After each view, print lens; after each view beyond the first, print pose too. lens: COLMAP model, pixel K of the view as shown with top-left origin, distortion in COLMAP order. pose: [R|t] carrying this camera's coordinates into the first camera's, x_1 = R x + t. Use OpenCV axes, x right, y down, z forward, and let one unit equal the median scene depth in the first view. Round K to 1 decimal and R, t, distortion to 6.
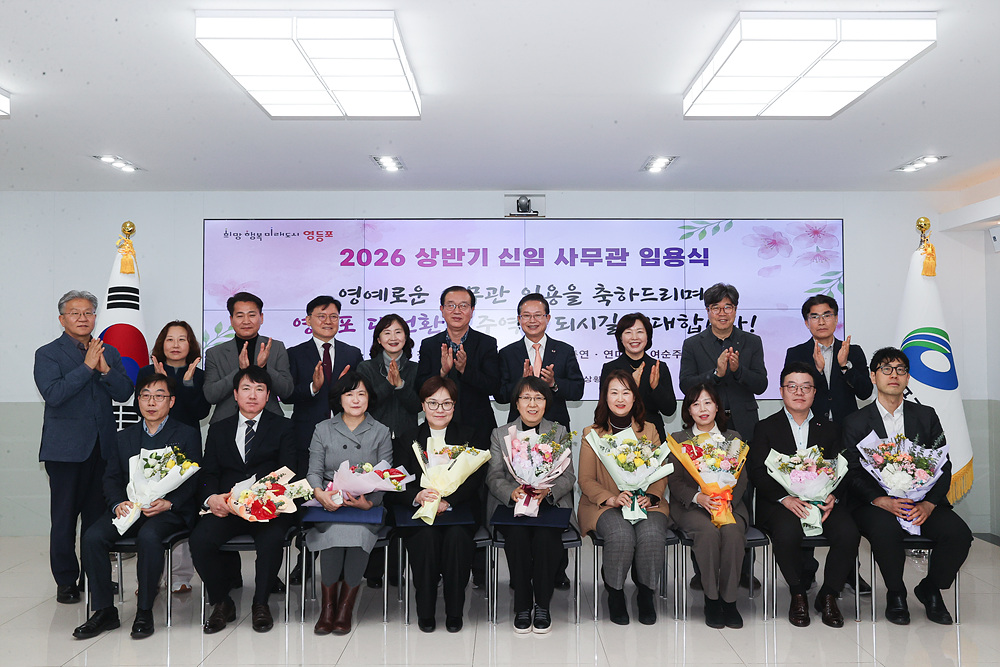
lens RADIAL K [[1020.0, 0, 501.7], [0, 1020.0, 322.4], [0, 0, 1]] dist [-0.011156, 0.016515]
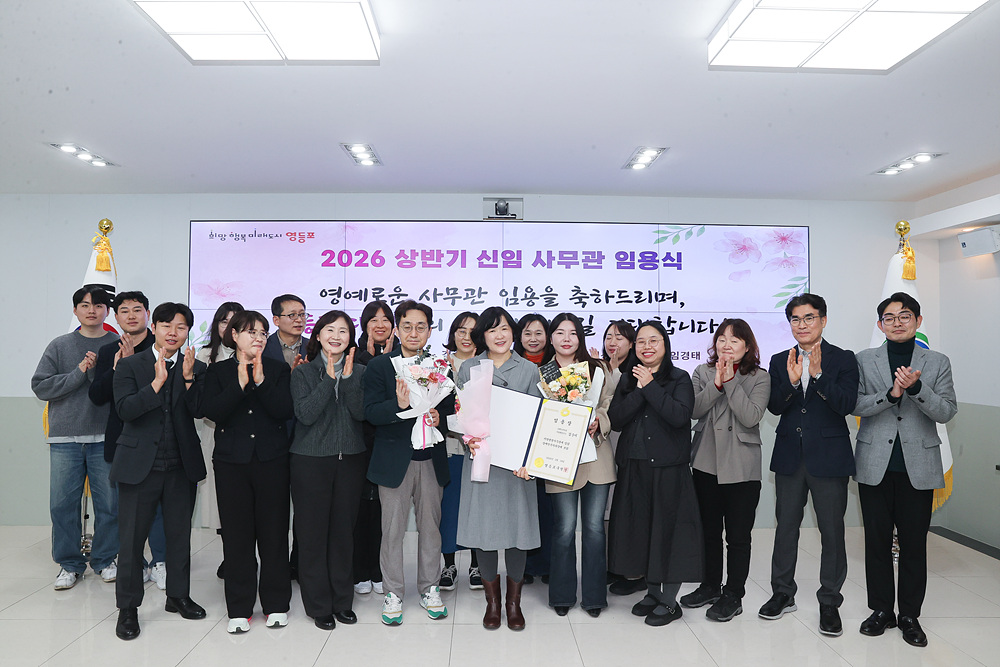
lens RADIAL K [[648.3, 0, 480.1], [0, 648.3, 336.2], [0, 0, 1]] dist [-0.103467, 0.074945]
pose [[0.999972, 0.007418, 0.001082, -0.000050], [-0.007433, 0.999862, 0.014858, 0.003383], [-0.000971, -0.014865, 0.999889, 0.355215]]
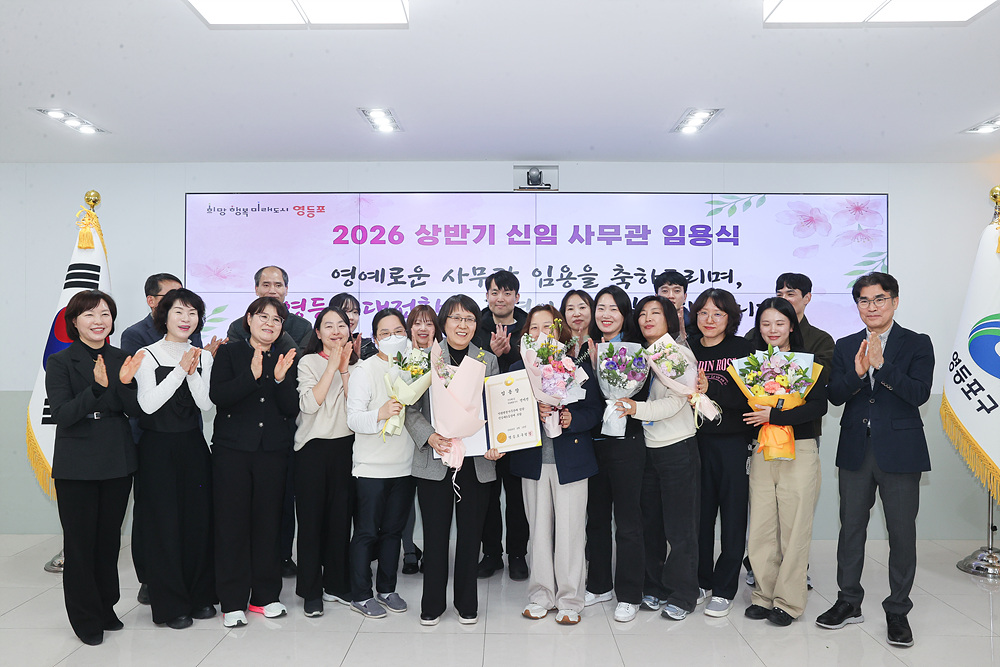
lens RADIAL K [[781.8, 0, 480.9], [0, 781.8, 339.3], [0, 0, 1]] dist [-0.070108, 0.094297]
pose [[0.999643, 0.004745, -0.026305, -0.007367], [-0.003916, 0.999497, 0.031472, 0.007220], [0.026441, -0.031358, 0.999158, 0.303769]]
